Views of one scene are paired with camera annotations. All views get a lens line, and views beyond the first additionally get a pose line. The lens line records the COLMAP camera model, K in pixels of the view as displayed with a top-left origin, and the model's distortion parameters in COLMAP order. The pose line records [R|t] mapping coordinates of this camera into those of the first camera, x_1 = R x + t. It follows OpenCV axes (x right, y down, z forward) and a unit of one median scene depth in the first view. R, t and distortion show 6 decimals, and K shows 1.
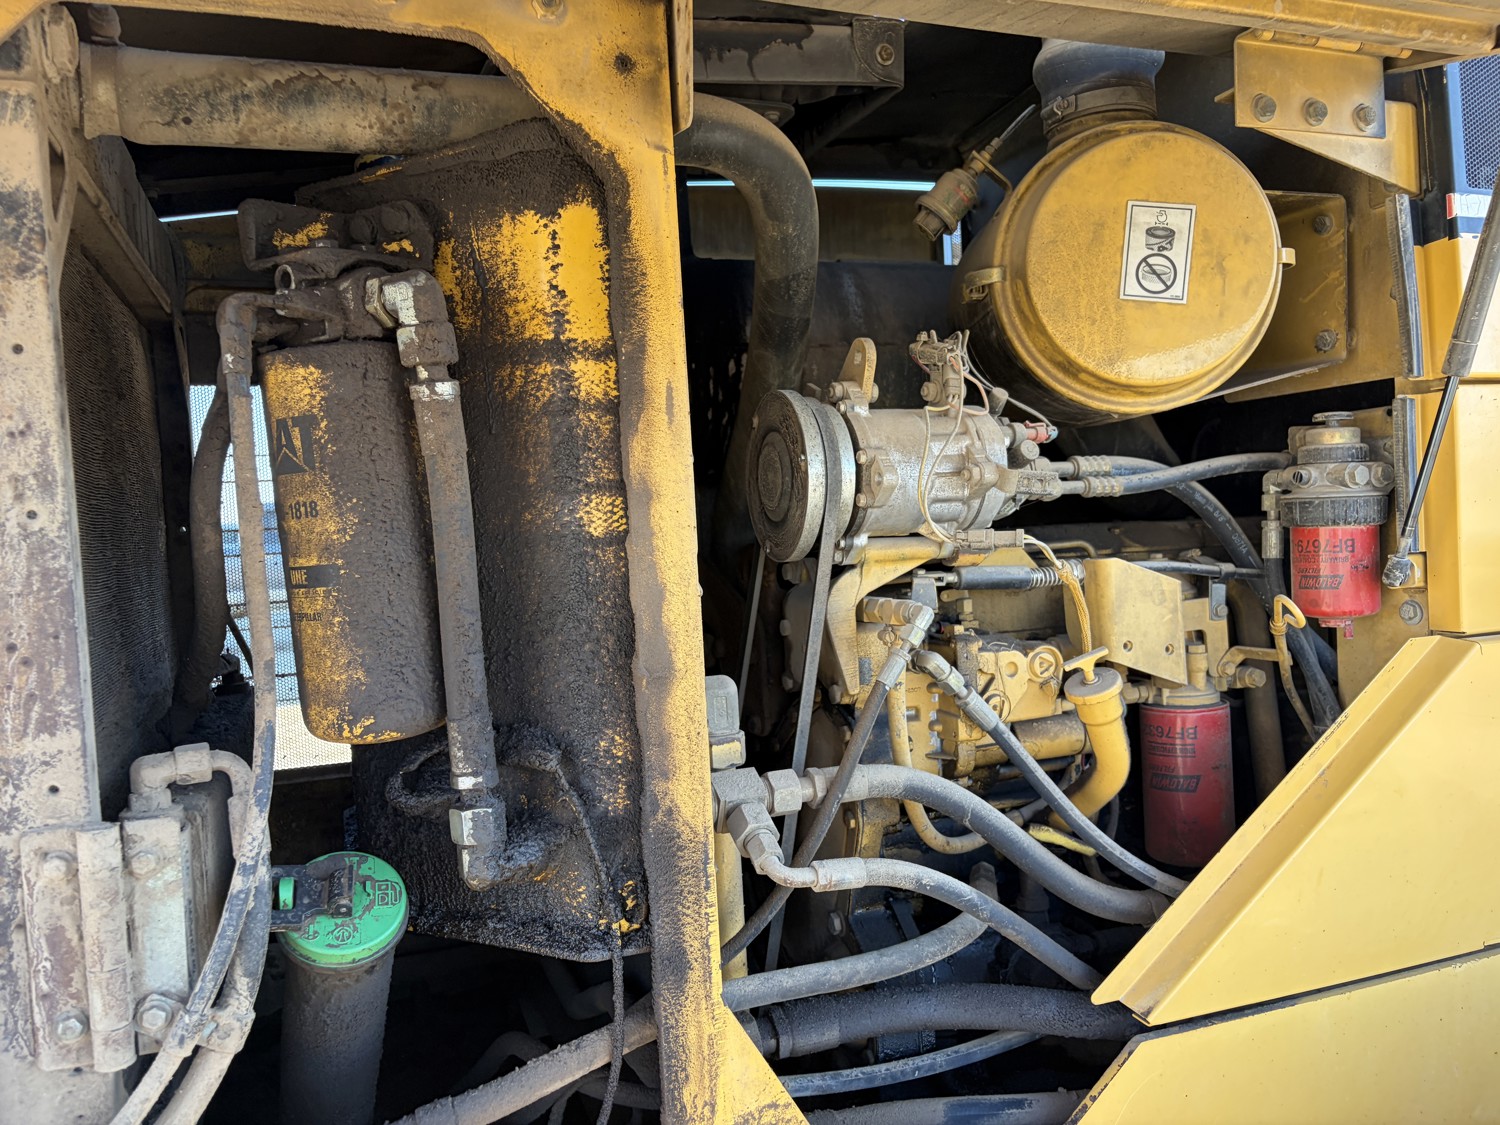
lens RADIAL K [[1143.2, 0, 756.6], [0, 1143.2, 566.0], [0, 0, 1]] dist [0.044998, -0.048987]
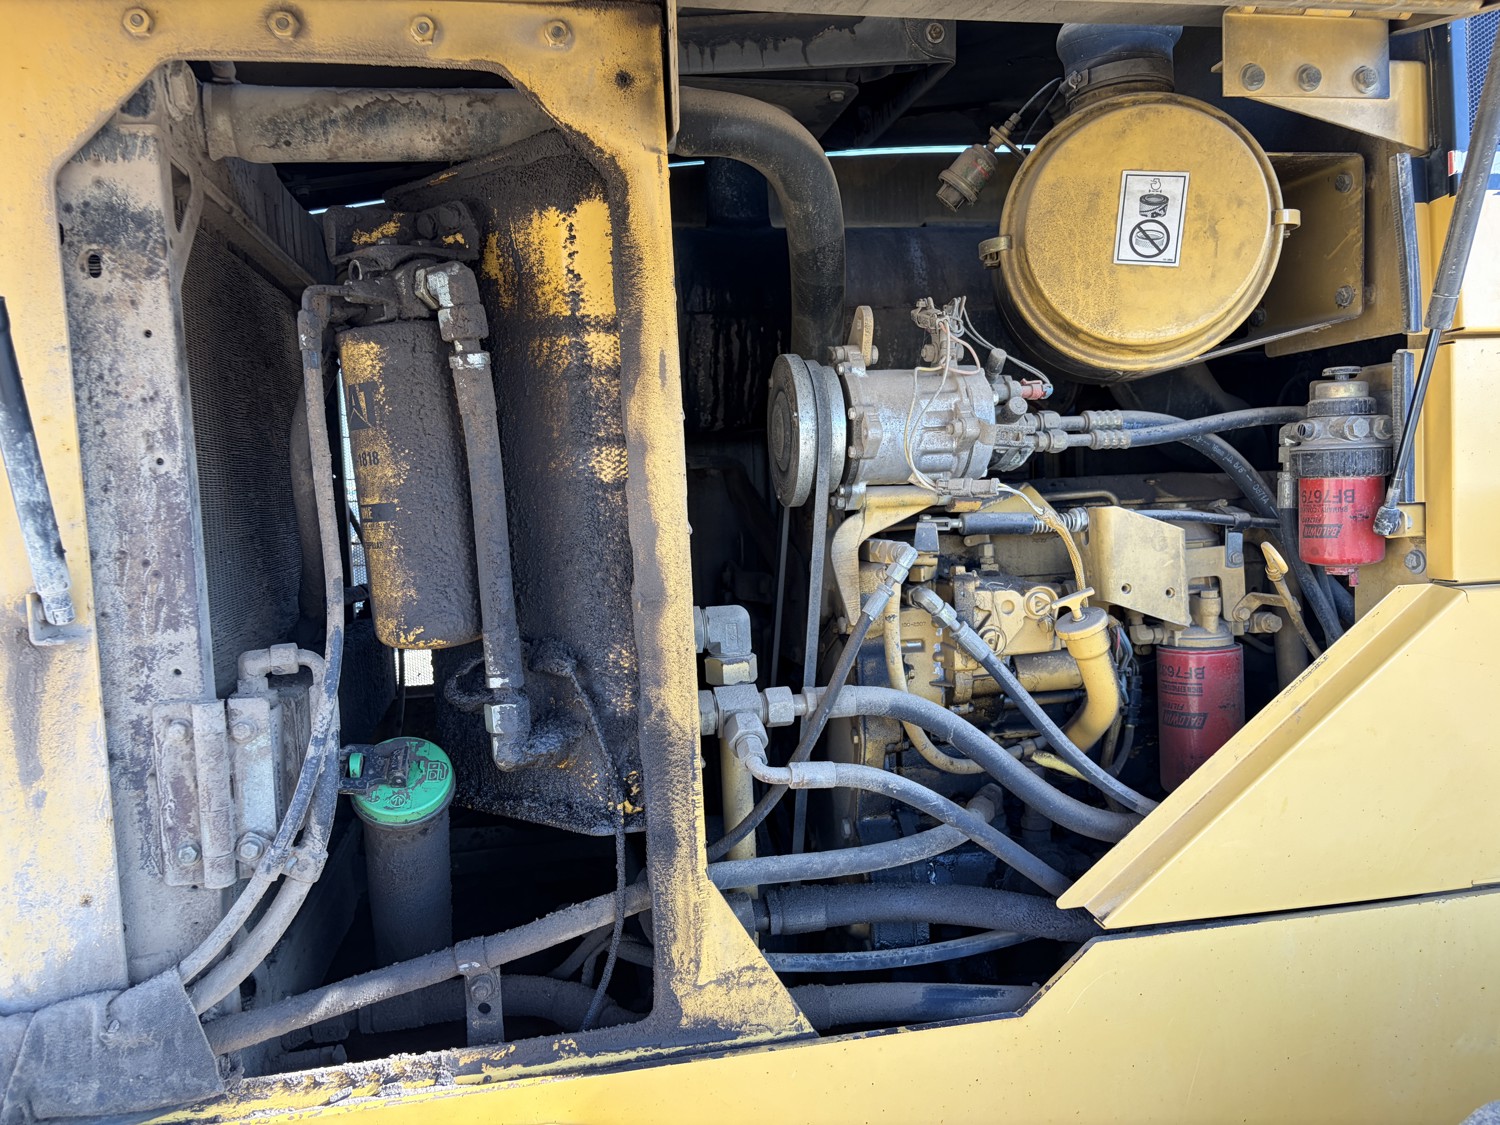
lens RADIAL K [[1143.2, 0, 764.0], [0, 1143.2, 556.0], [0, 0, 1]] dist [0.044998, -0.048987]
pose [[0.986460, 0.015308, -0.163284, 0.213233], [-0.010320, 0.999455, 0.031350, 0.011900], [0.163675, -0.029240, 0.986081, -0.143610]]
